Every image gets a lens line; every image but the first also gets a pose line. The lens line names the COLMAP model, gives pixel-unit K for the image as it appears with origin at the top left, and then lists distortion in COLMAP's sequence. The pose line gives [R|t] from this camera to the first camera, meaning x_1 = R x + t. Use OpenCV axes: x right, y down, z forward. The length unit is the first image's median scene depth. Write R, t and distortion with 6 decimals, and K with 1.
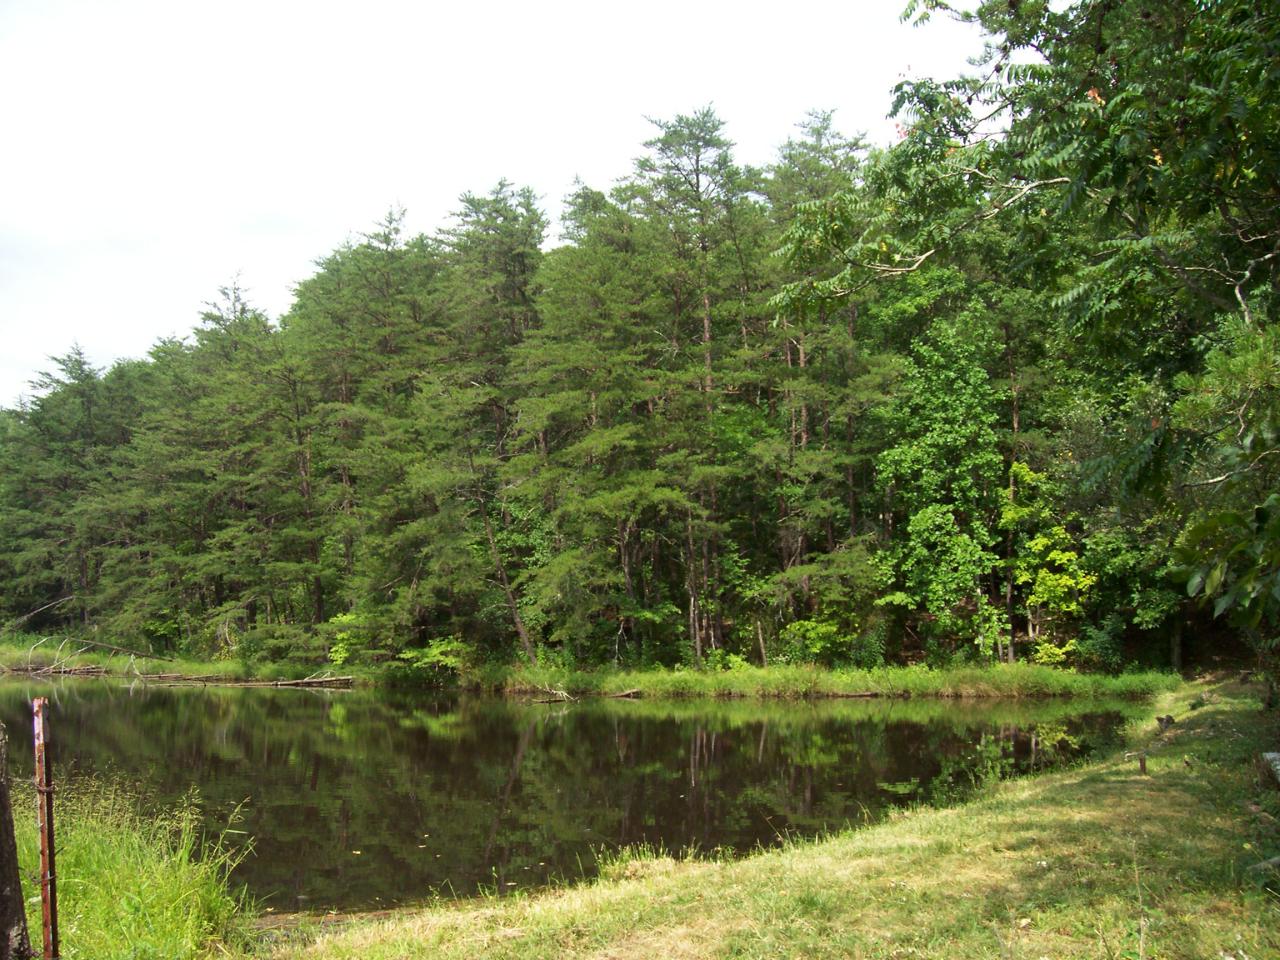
lens RADIAL K [[1256.6, 0, 640.0], [0, 1256.6, 480.0], [0, 0, 1]] dist [-0.189299, 0.183356]
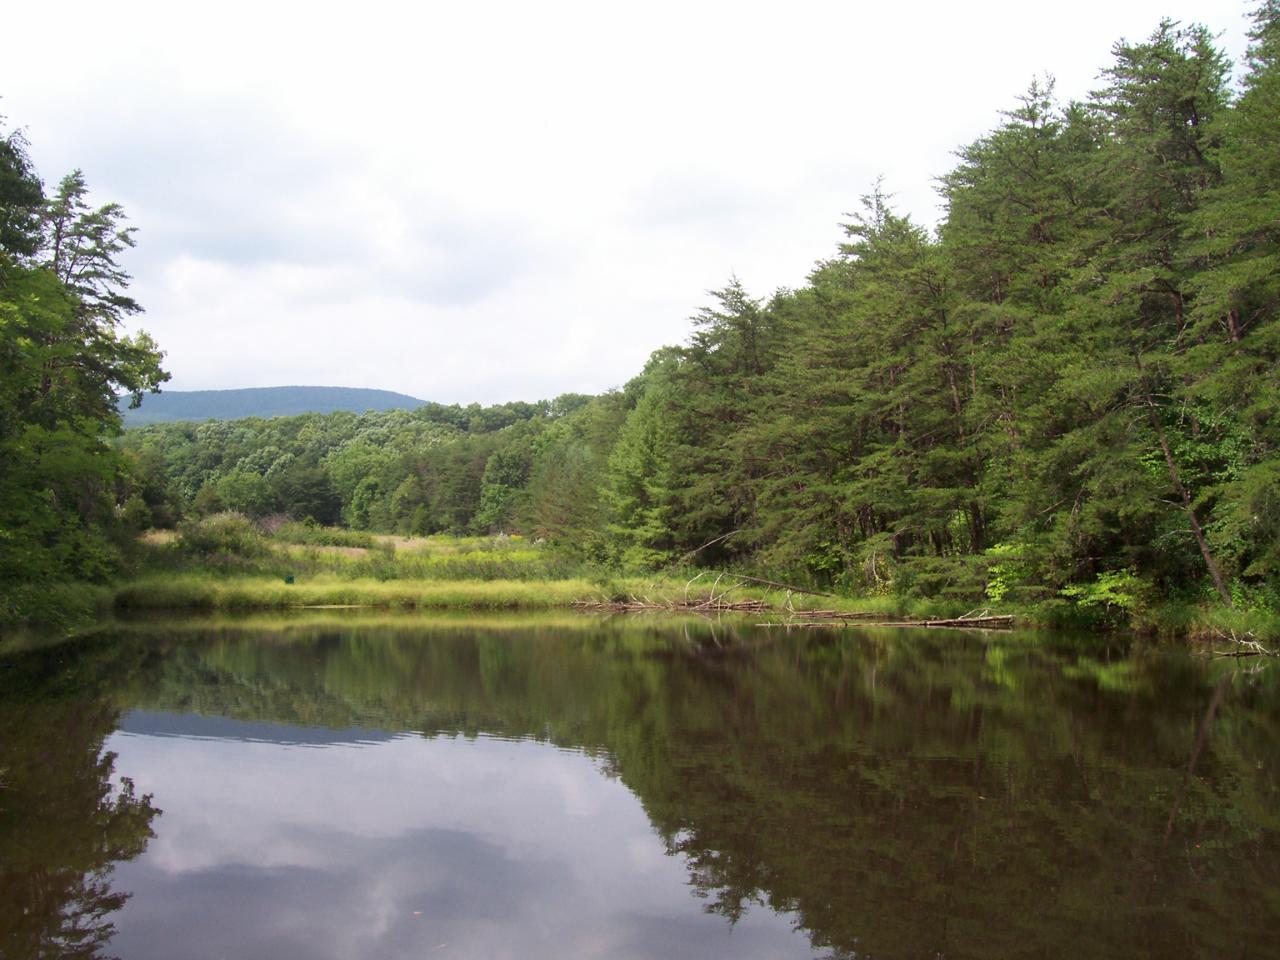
lens RADIAL K [[1256.6, 0, 640.0], [0, 1256.6, 480.0], [0, 0, 1]] dist [-0.189299, 0.183356]
pose [[0.845362, -0.028875, -0.533413, 0.013137], [0.058996, 0.997476, 0.039502, 0.012759], [0.530926, -0.064863, 0.844932, 0.126412]]
